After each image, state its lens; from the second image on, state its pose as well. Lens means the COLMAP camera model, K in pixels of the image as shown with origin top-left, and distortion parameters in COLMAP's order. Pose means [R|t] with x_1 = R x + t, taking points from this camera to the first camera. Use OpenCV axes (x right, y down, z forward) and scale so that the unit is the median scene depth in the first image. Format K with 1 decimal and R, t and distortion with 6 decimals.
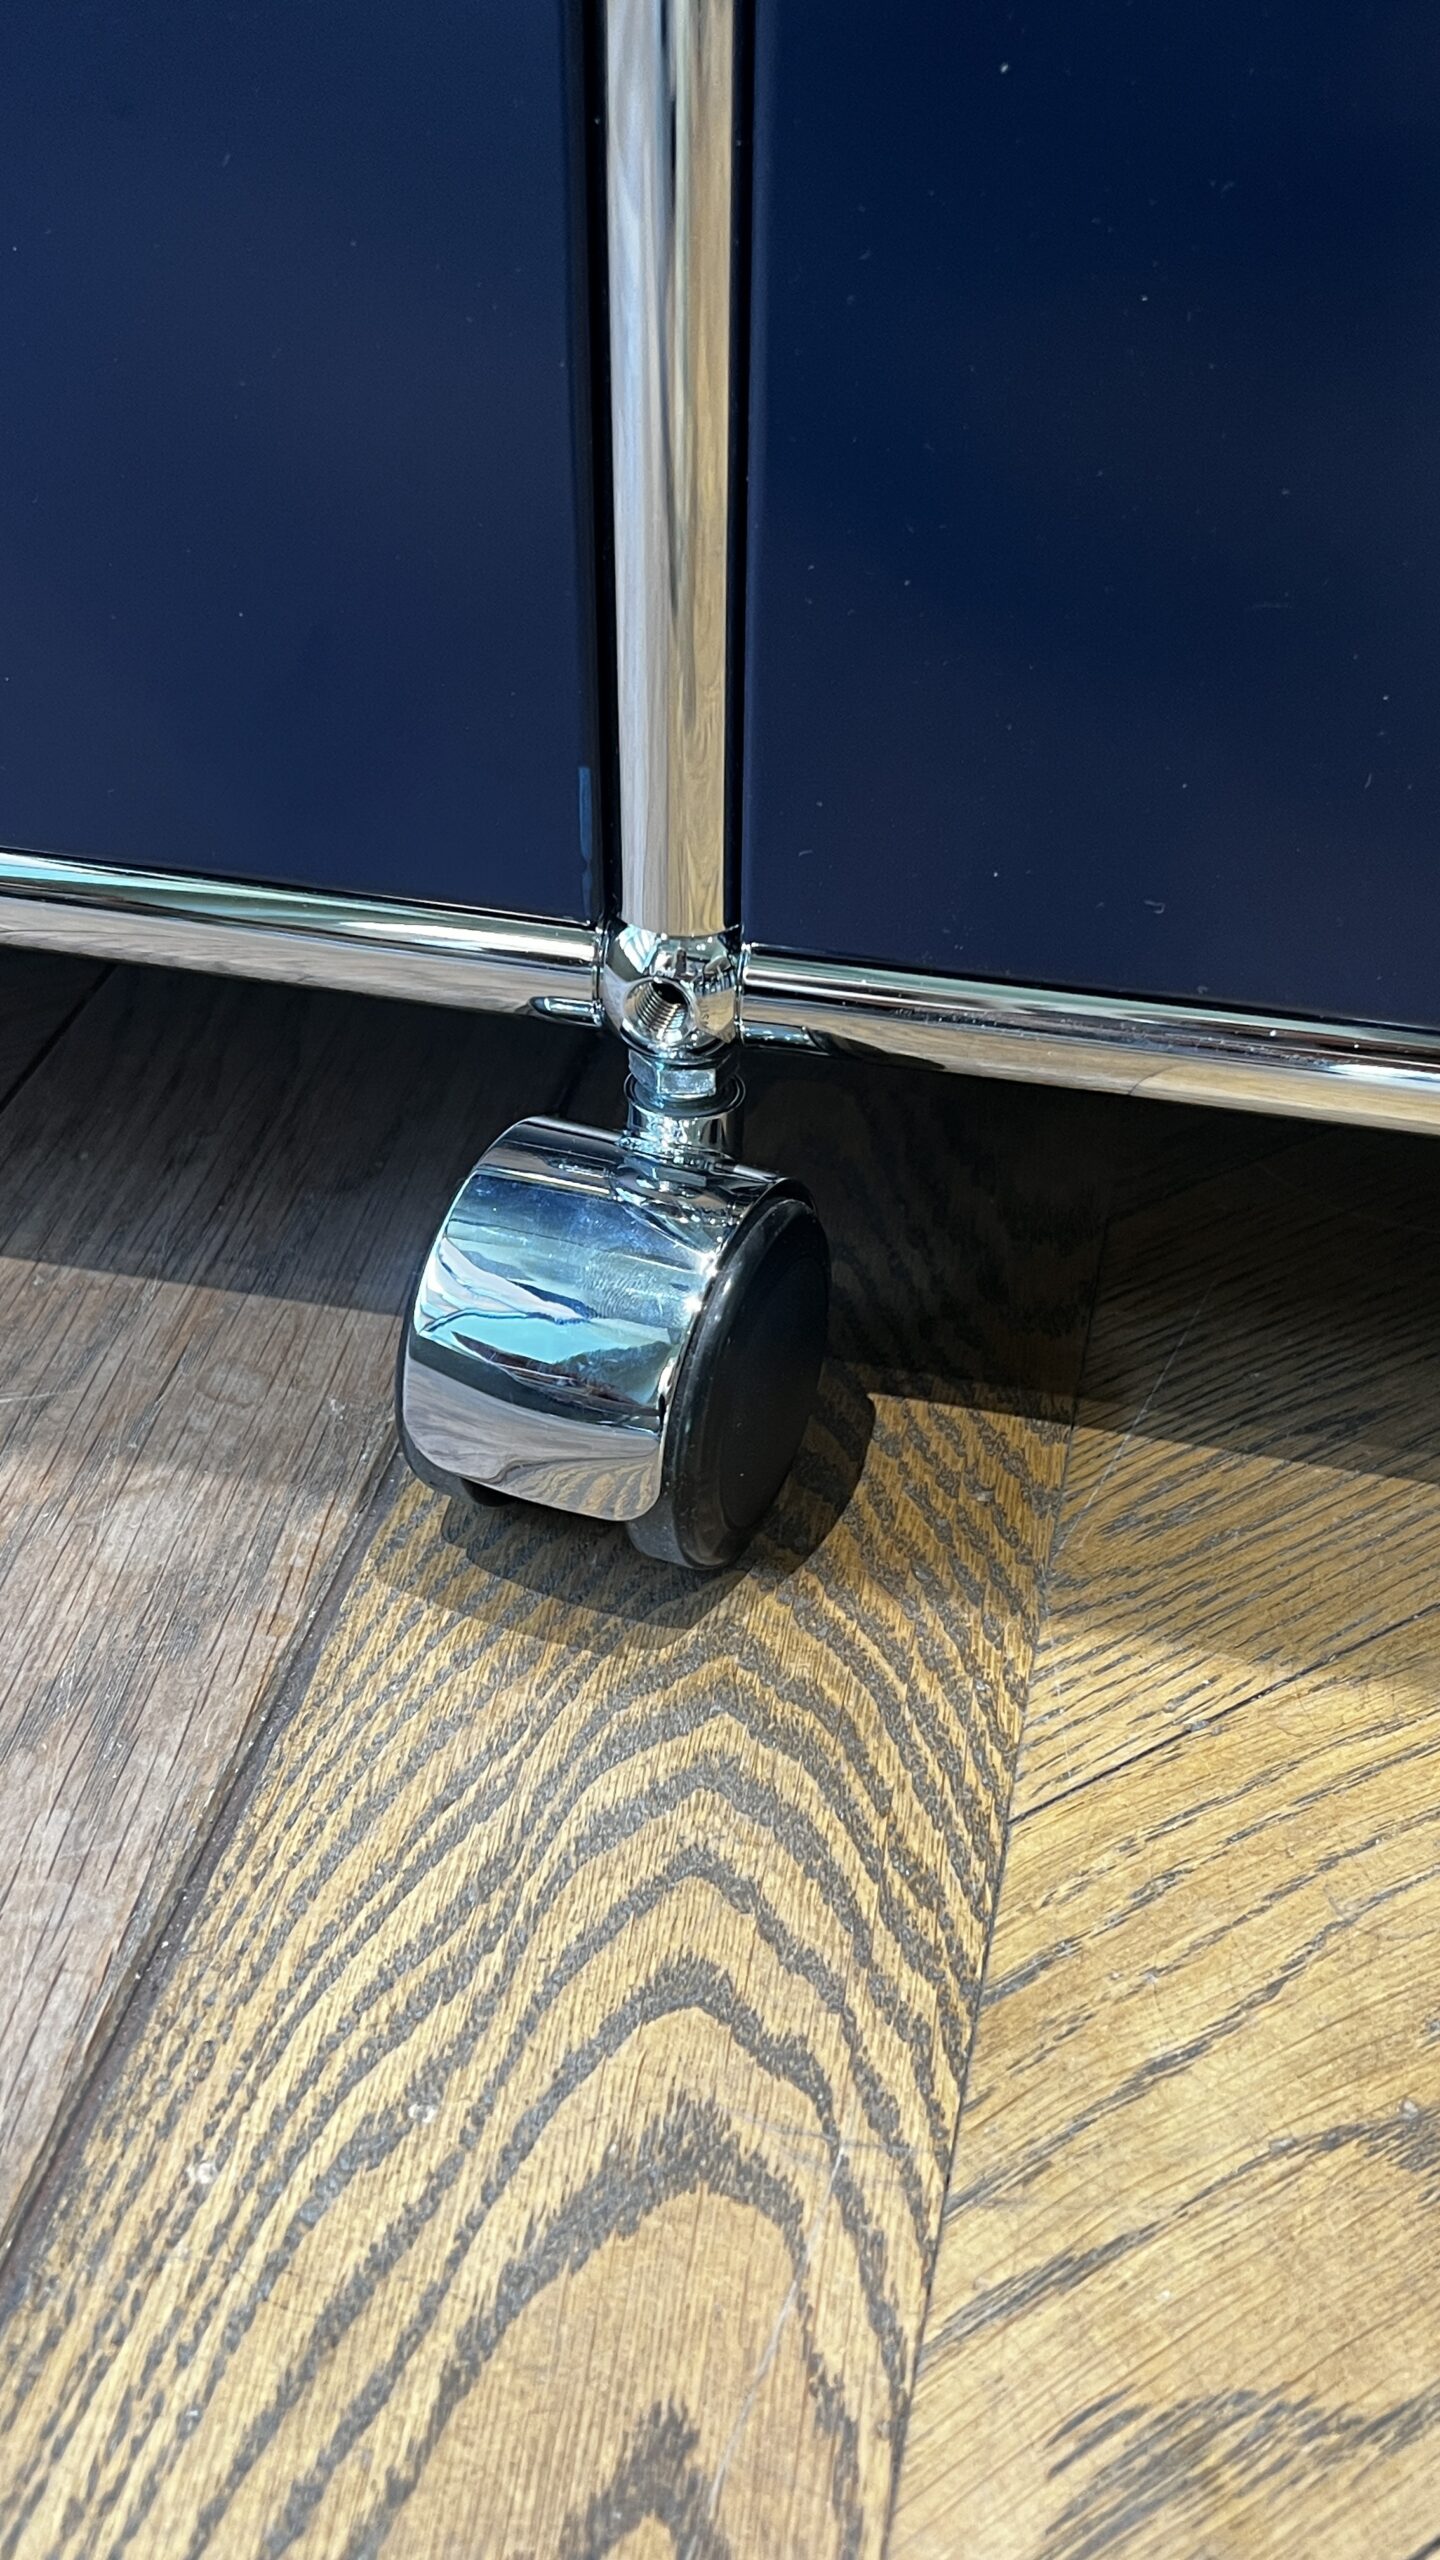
lens RADIAL K [[2601.8, 0, 721.7], [0, 2601.8, 1283.2], [0, 0, 1]] dist [0.028256, 0.000000]
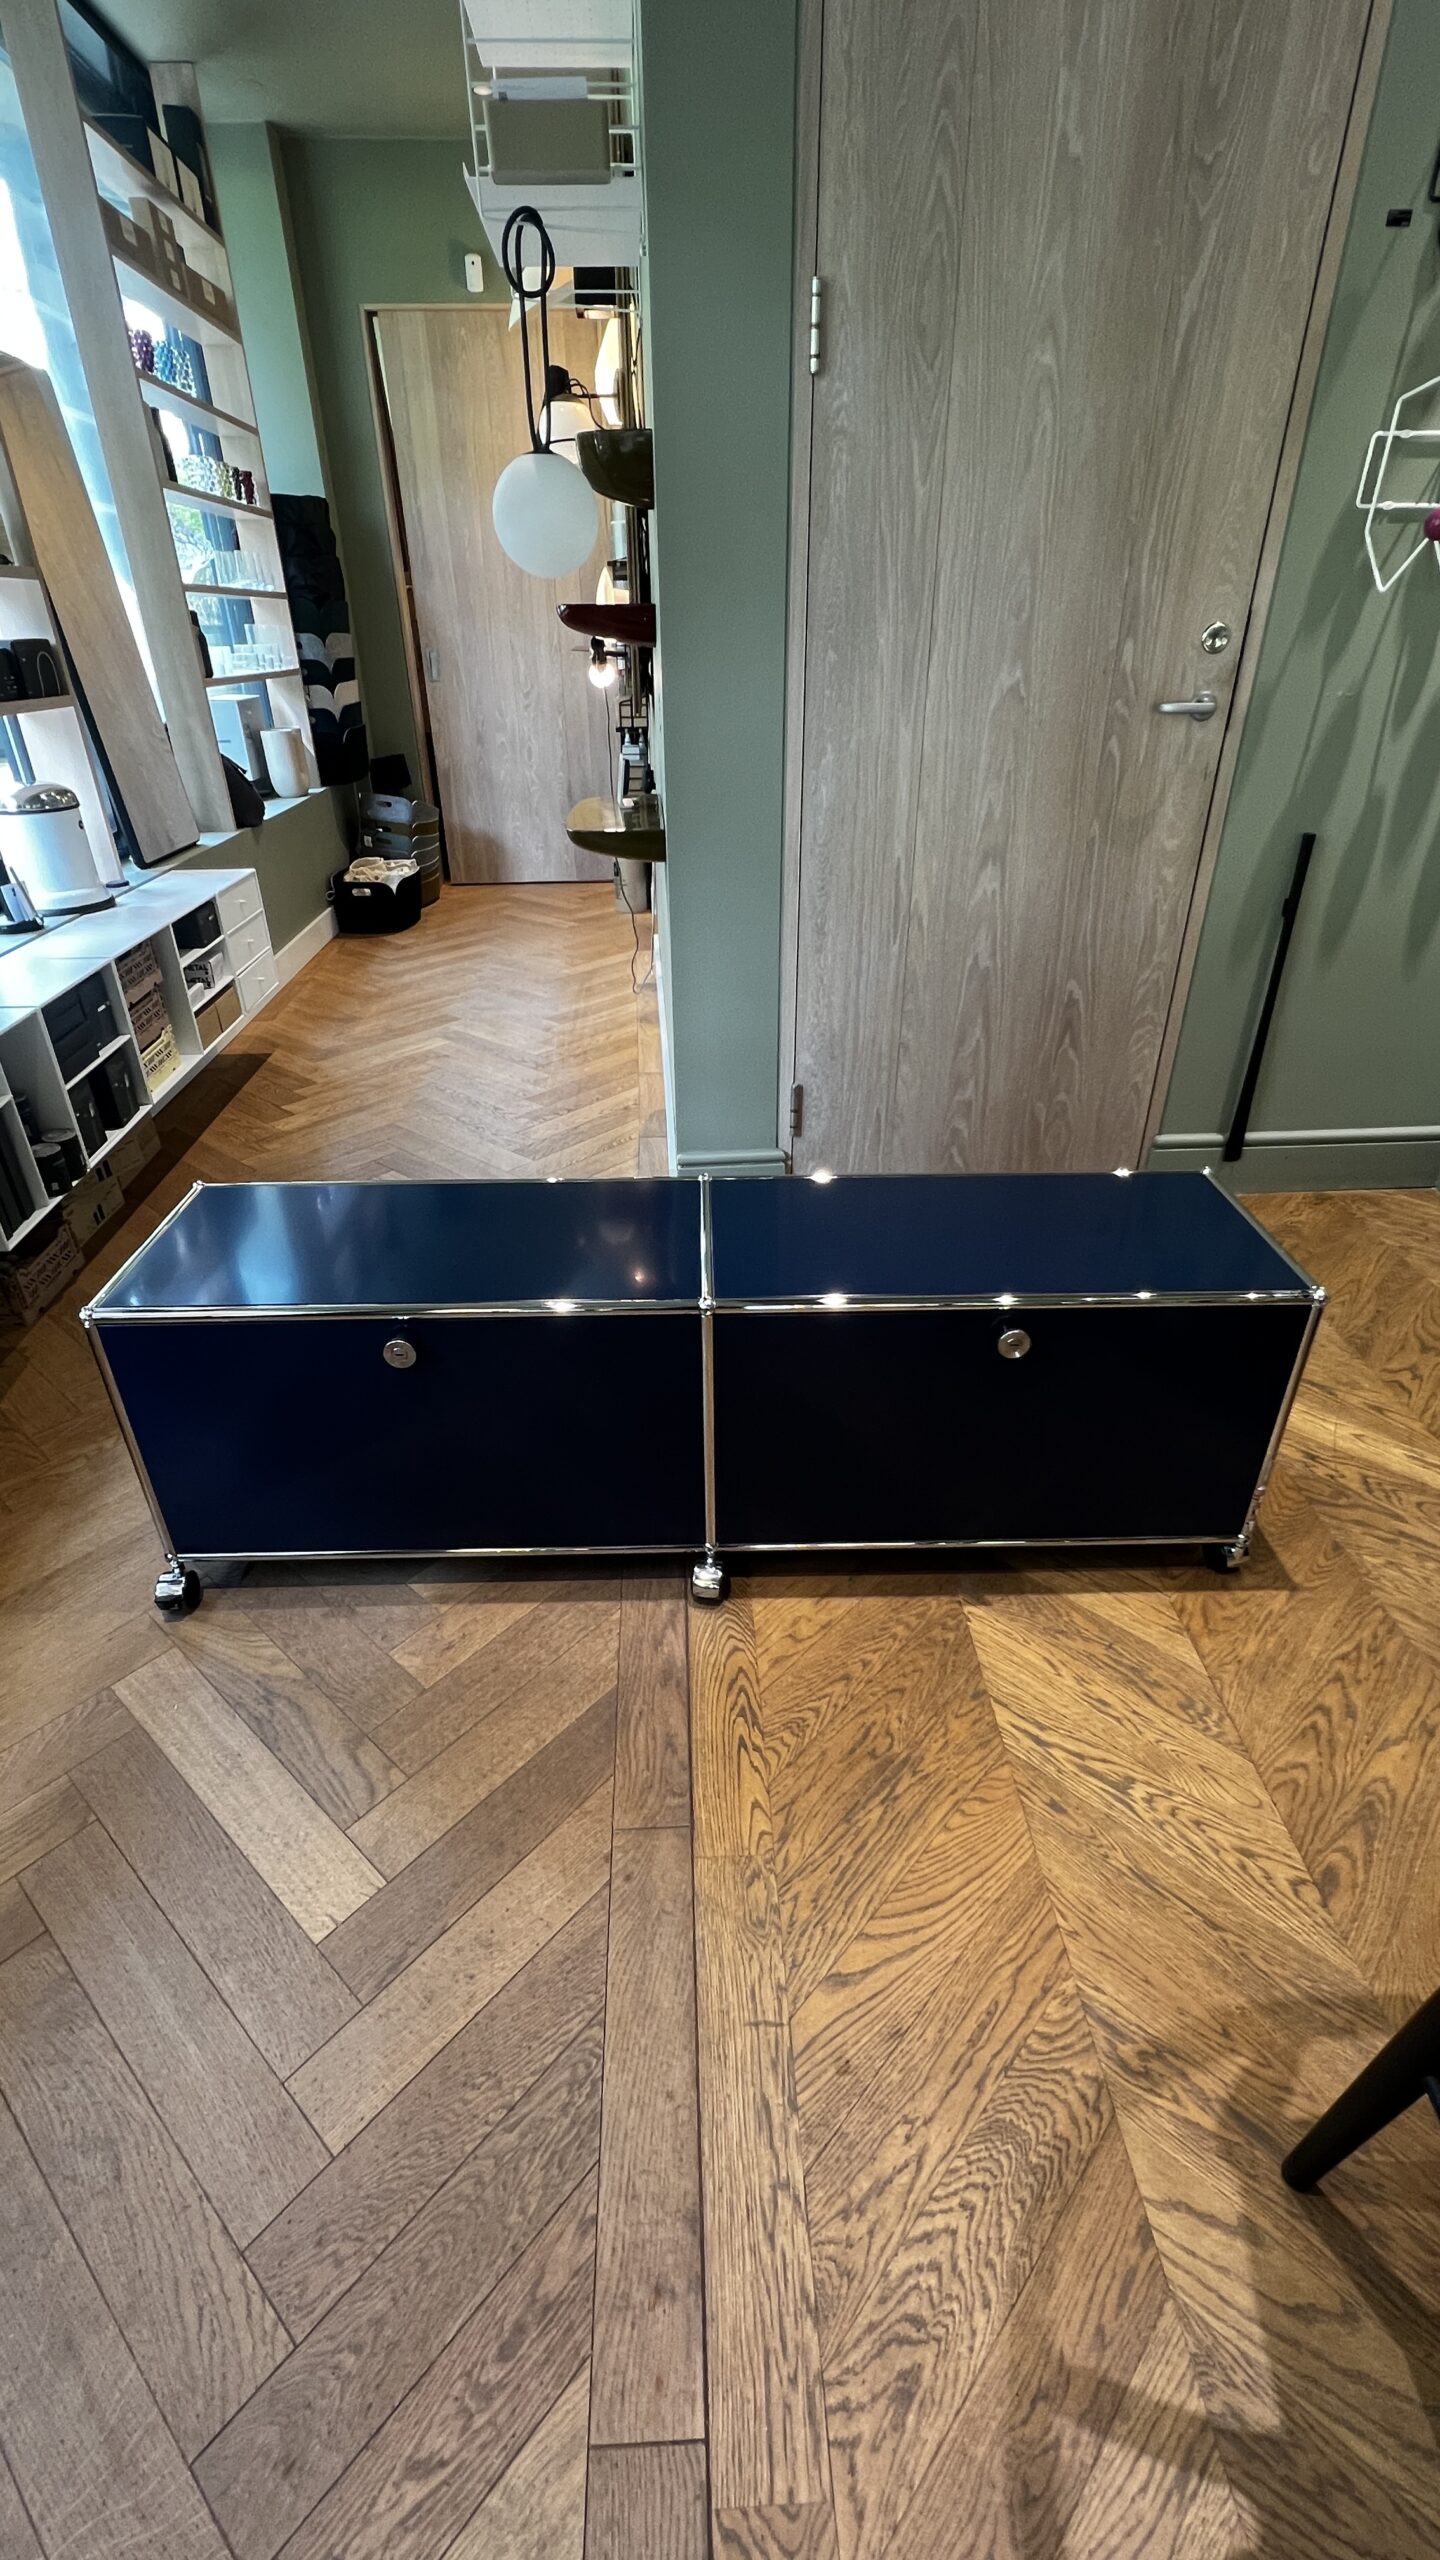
lens RADIAL K [[1092.1, 0, 720.3], [0, 1092.1, 1279.3], [0, 0, 1]] dist [-0.003625, 0.000938]
pose [[0.967147, -0.137337, 0.213928, -0.844247], [0.162316, 0.981257, -0.103870, -0.767784], [-0.195654, 0.135181, 0.971311, -3.783962]]
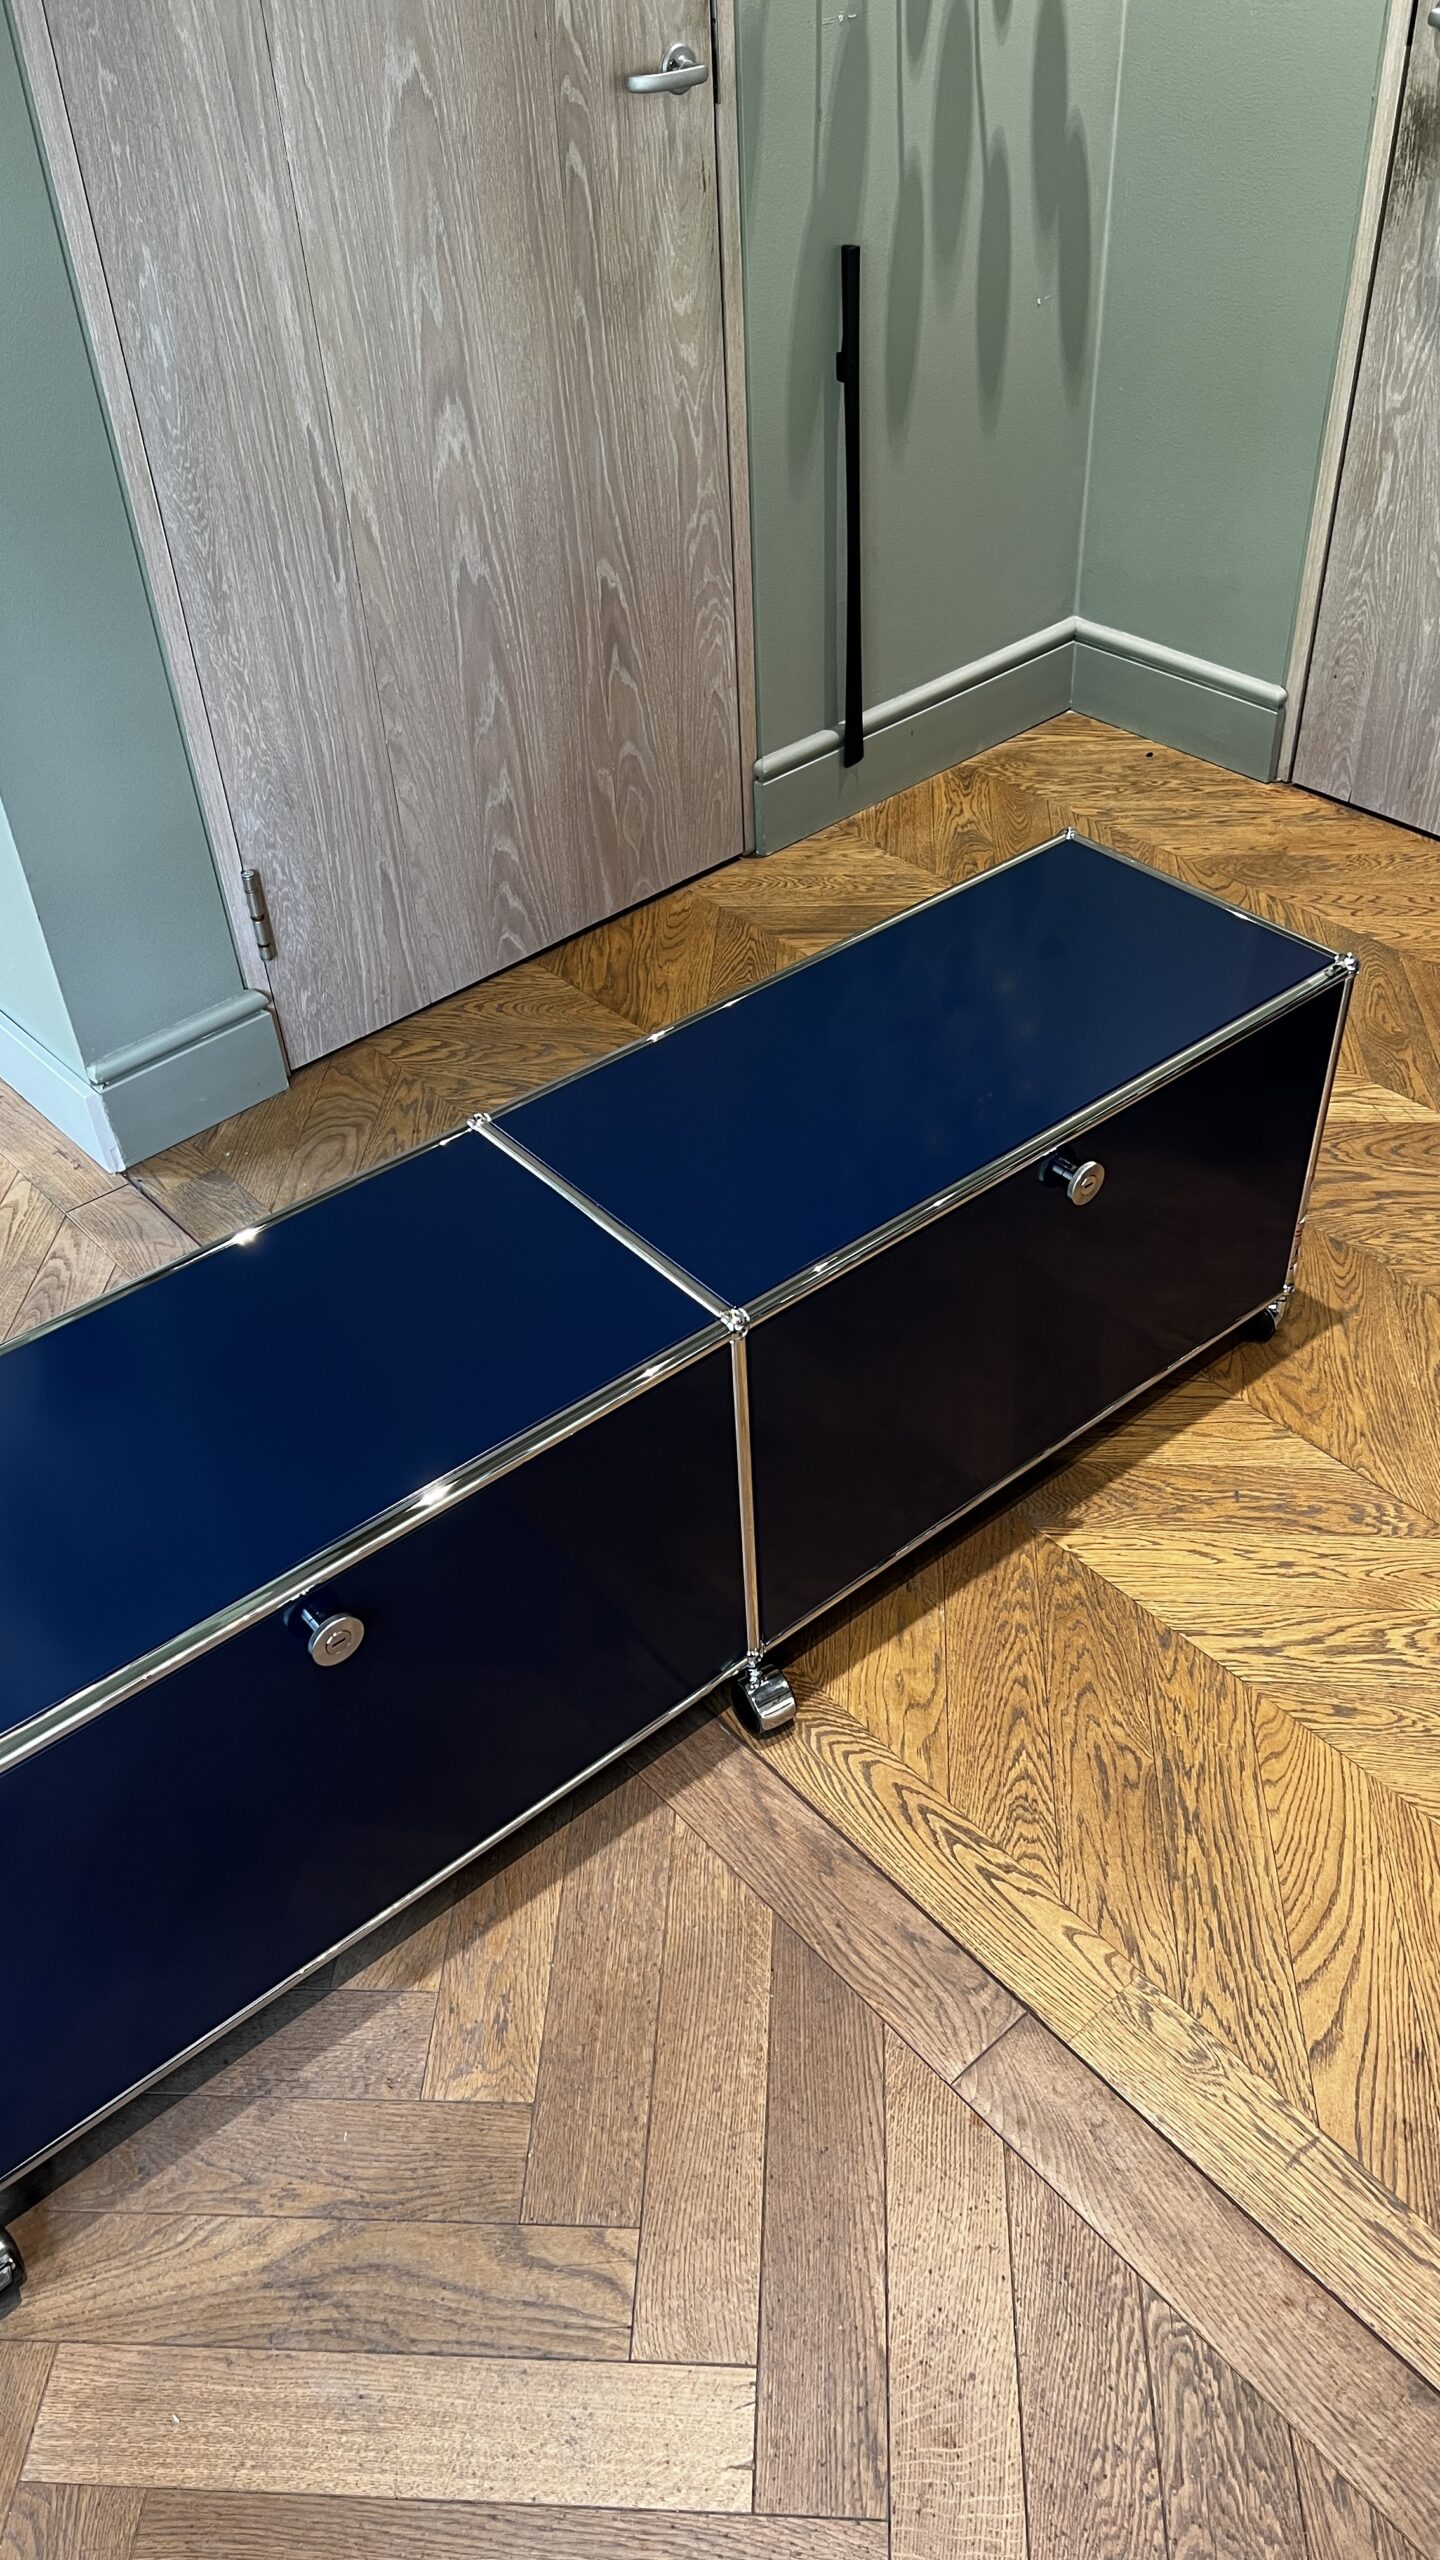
lens RADIAL K [[1908.3, 0, 719.5], [0, 1908.3, 1277.4], [0, 0, 1]] dist [0.060597, -0.064944]
pose [[0.600097, -0.541420, 0.588853, -2.673372], [0.522688, 0.822648, 0.223714, -2.244977], [-0.605542, 0.173536, 0.776662, -3.272496]]
